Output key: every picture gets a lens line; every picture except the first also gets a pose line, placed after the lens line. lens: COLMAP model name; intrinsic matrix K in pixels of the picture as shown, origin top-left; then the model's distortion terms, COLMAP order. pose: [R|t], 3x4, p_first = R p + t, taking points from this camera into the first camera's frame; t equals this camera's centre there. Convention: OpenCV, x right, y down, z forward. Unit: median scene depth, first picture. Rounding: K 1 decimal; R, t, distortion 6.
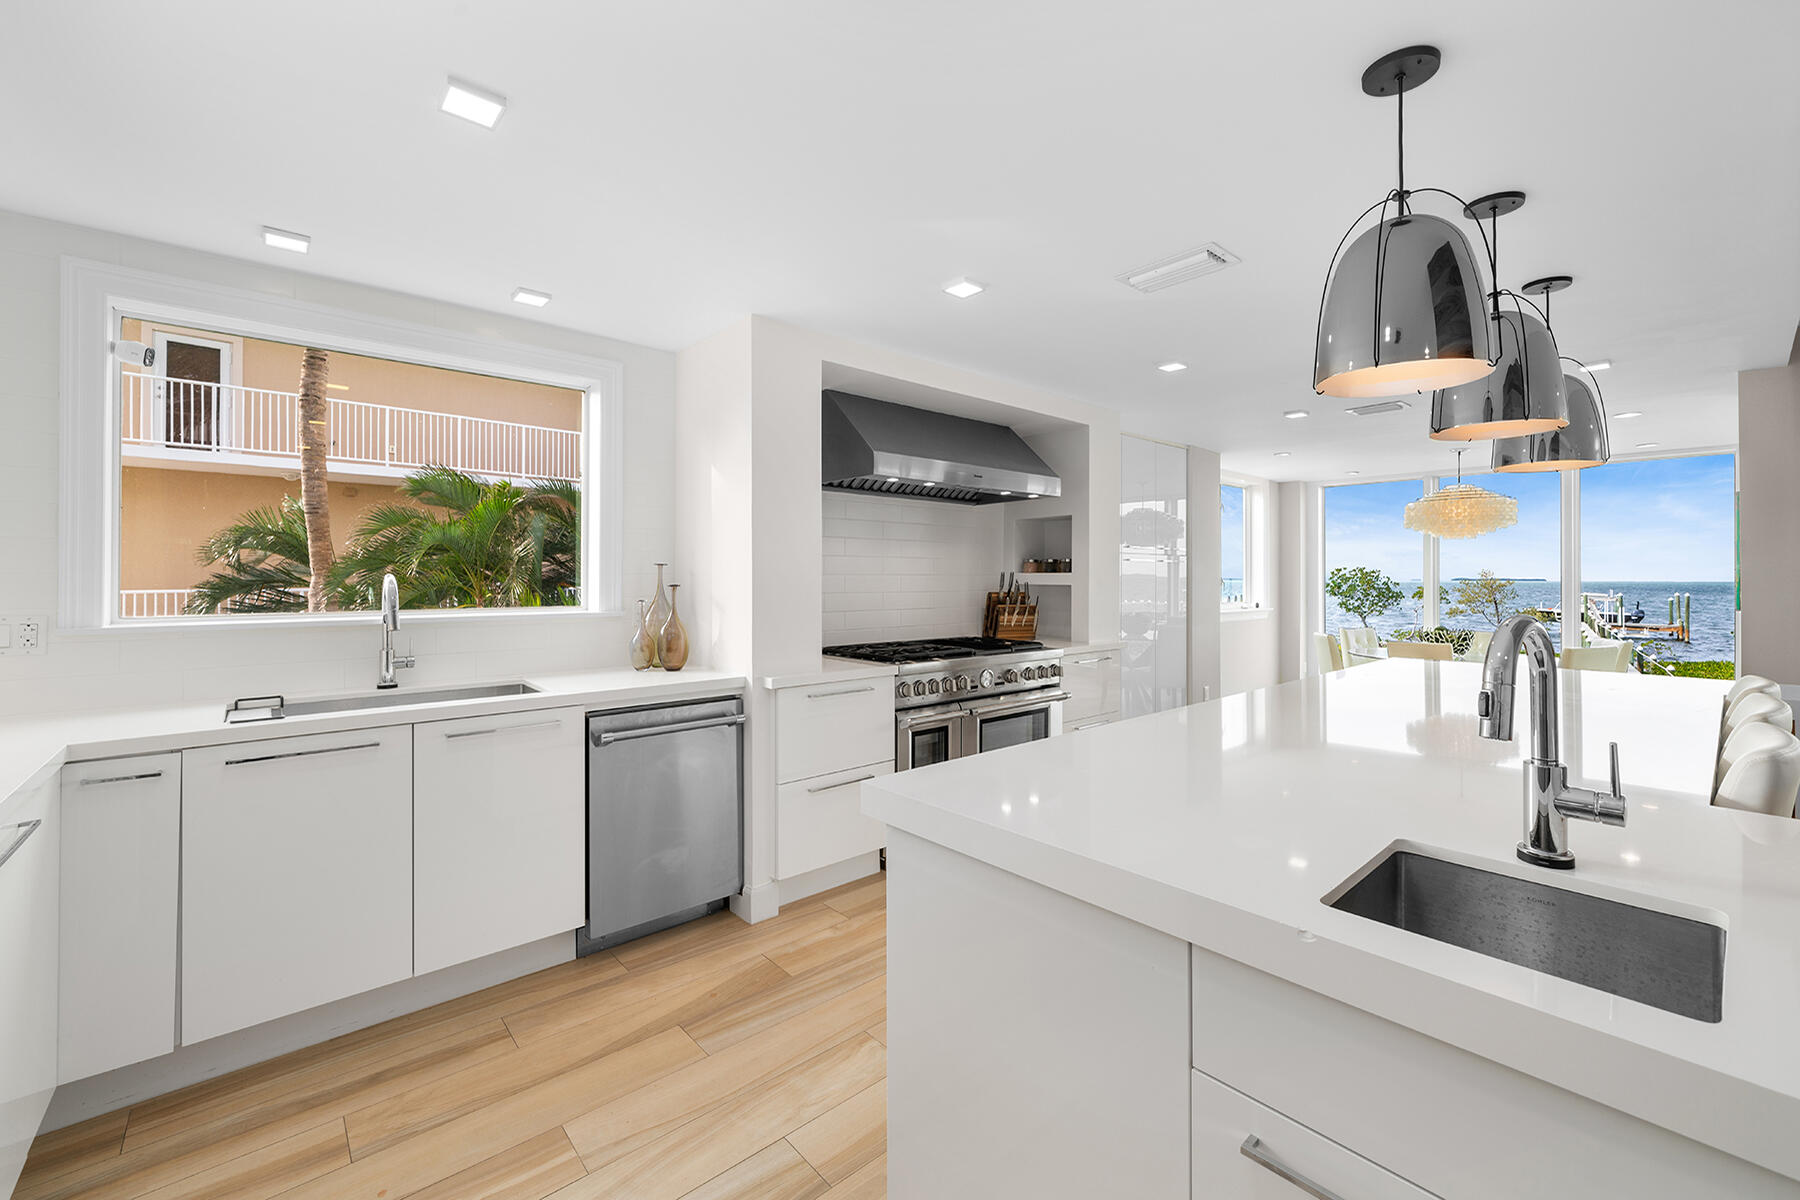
lens RADIAL K [[733.7, 0, 892.7], [0, 733.7, 592.7], [0, 0, 1]] dist [-0.000991, 0.000213]
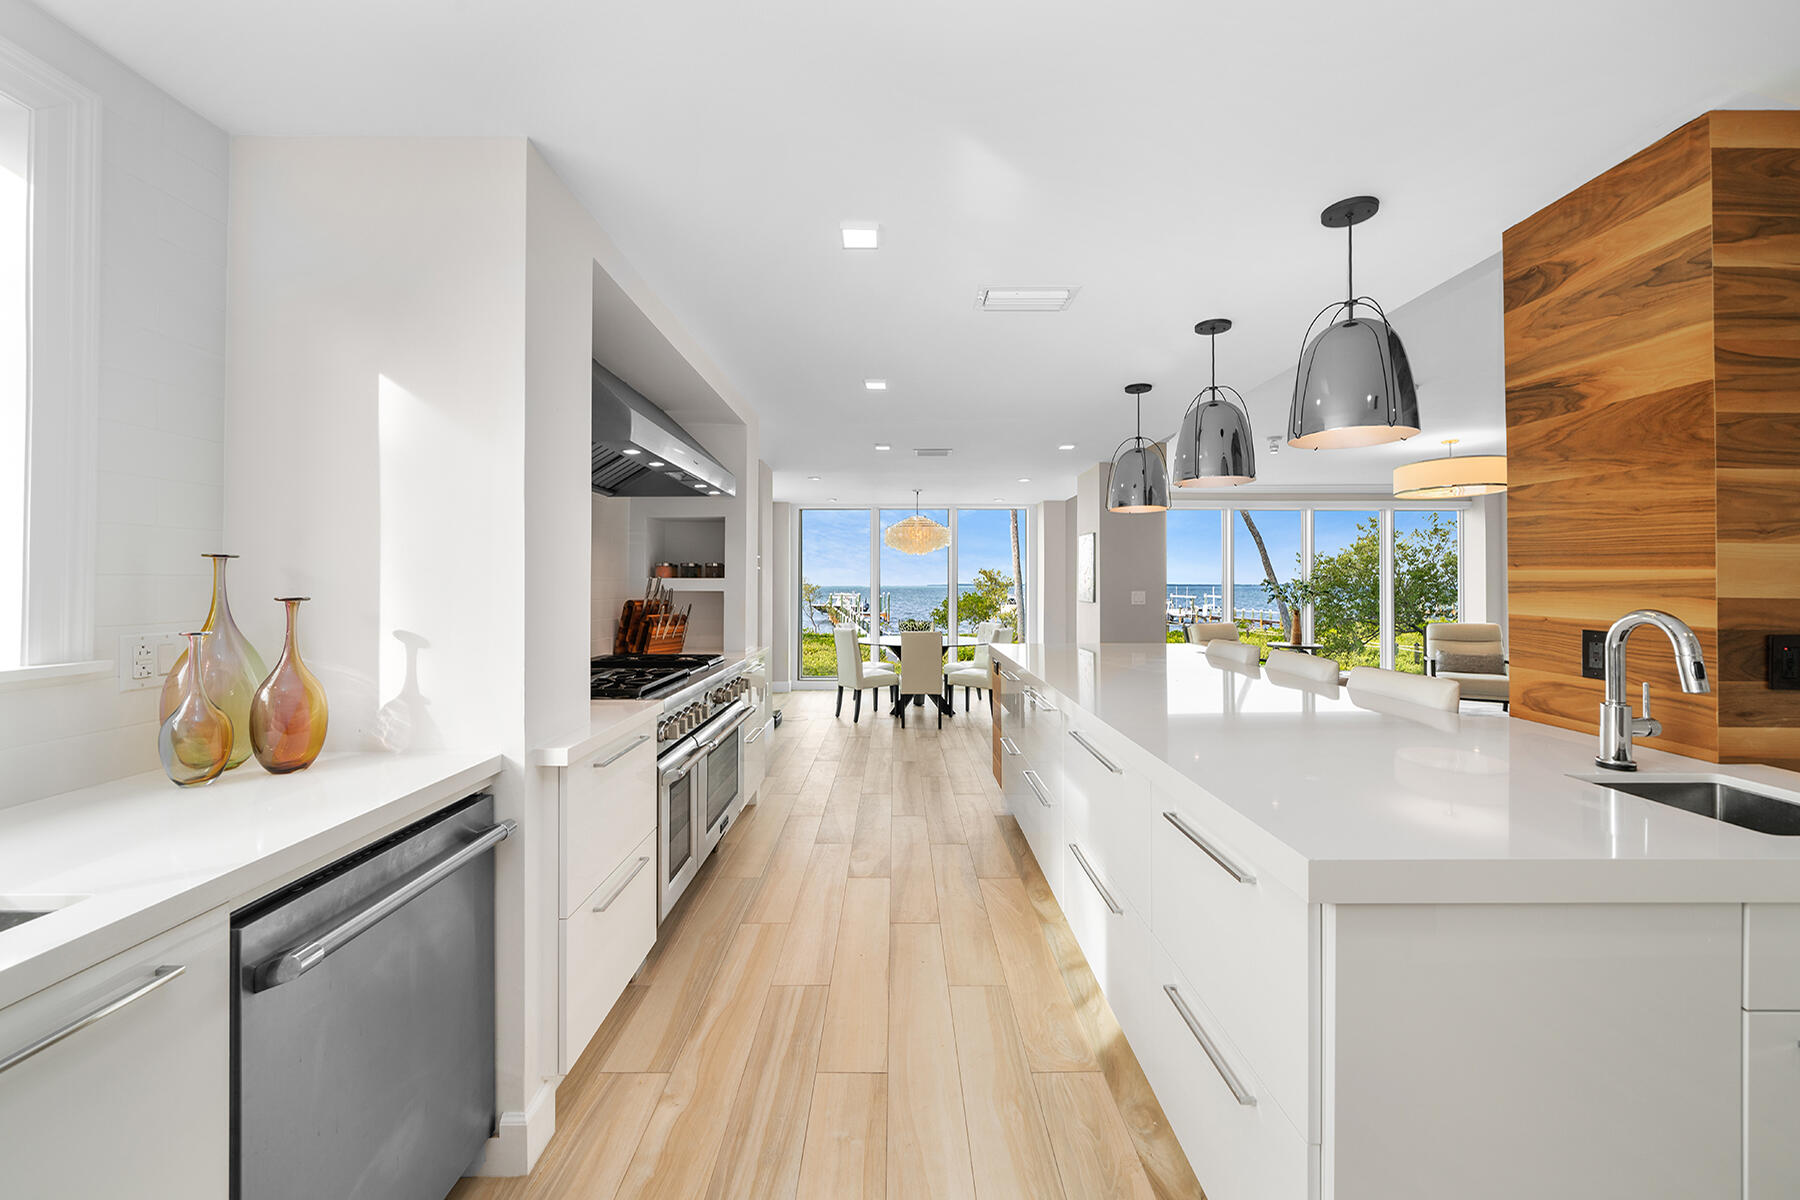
lens RADIAL K [[666.5, 0, 897.2], [0, 666.5, 595.1], [0, 0, 1]] dist [-0.000323, -0.000267]
pose [[0.654202, -0.011863, 0.756227, -0.261831], [0.014001, 0.999896, 0.003573, -0.005528], [-0.756190, 0.008251, 0.654300, 0.280735]]
